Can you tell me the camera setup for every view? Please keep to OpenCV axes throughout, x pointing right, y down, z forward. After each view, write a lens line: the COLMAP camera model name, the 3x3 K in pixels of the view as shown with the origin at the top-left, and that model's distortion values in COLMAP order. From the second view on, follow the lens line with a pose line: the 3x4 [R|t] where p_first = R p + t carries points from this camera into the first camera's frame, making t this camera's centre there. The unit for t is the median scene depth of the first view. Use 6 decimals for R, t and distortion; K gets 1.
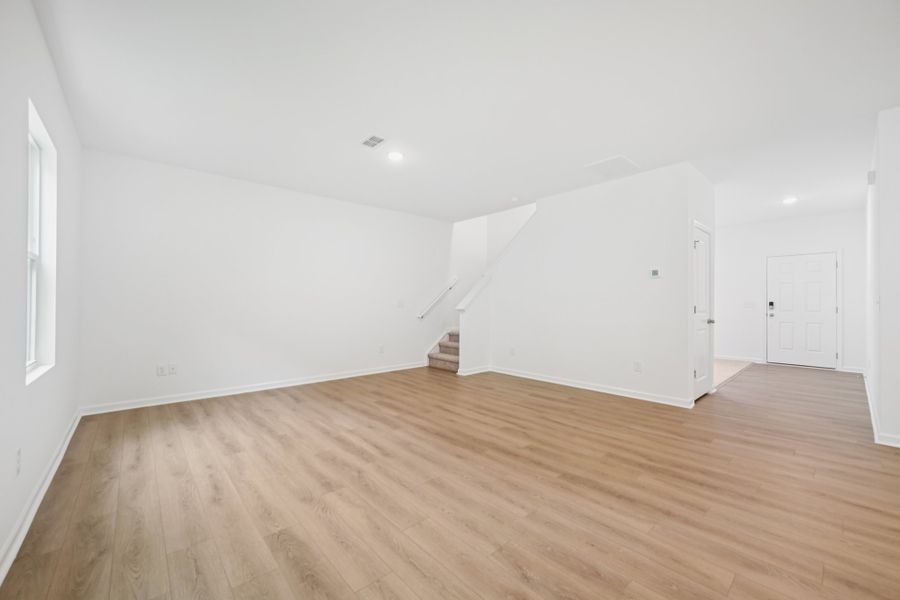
lens RADIAL K [[370.3, 0, 456.4], [0, 370.3, 300.8], [0, 0, 1]] dist [-0.000958, -0.000204]
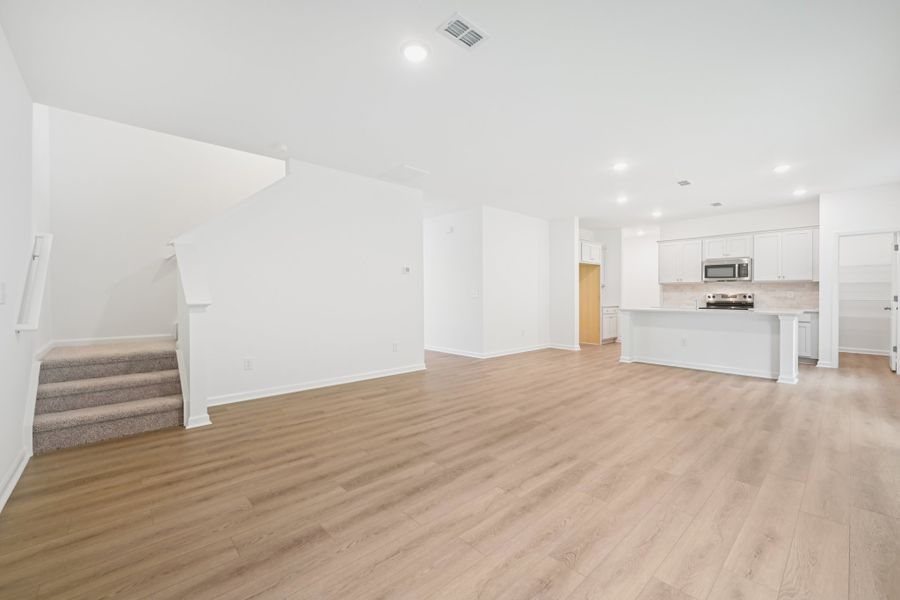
lens RADIAL K [[370.3, 0, 456.4], [0, 370.3, 300.8], [0, 0, 1]] dist [-0.000958, -0.000204]
pose [[-0.032370, -0.016081, 0.999347, -1.496610], [-0.008910, 0.999835, 0.015800, 0.016643], [-0.999436, -0.008393, -0.032507, 1.804617]]
